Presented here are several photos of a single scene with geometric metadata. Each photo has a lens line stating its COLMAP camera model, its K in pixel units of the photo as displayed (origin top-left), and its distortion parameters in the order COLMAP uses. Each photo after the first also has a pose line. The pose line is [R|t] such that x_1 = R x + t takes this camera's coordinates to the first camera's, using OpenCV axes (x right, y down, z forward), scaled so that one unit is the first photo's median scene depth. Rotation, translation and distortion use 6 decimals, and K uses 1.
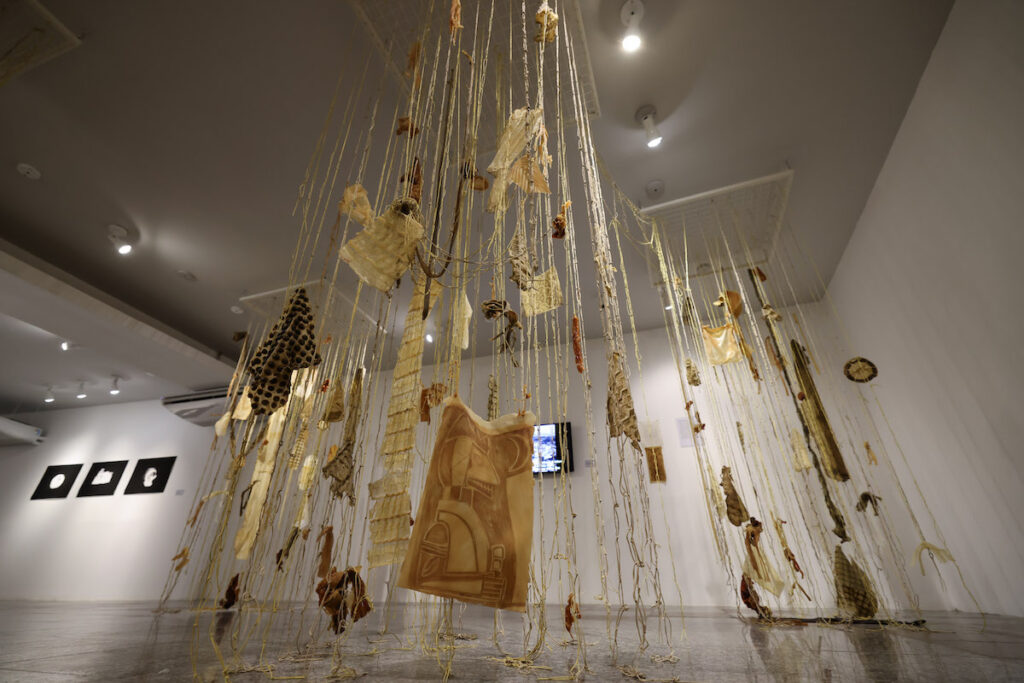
lens RADIAL K [[425.6, 0, 512.0], [0, 425.6, 341.5], [0, 0, 1]] dist [-0.000656, 0.000108]
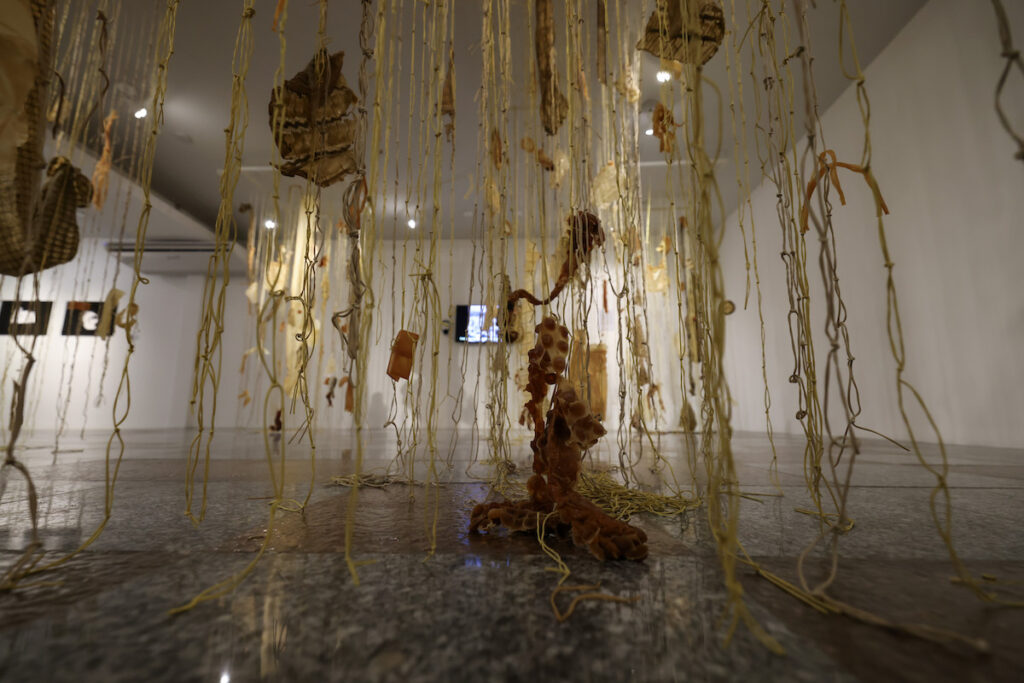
lens RADIAL K [[425.6, 0, 512.0], [0, 425.6, 341.5], [0, 0, 1]] dist [-0.000656, 0.000108]
pose [[0.959921, 0.050662, 0.275655, -0.345117], [-0.139761, 0.939043, 0.314109, -0.155909], [-0.242938, -0.340046, 0.908488, -0.288501]]
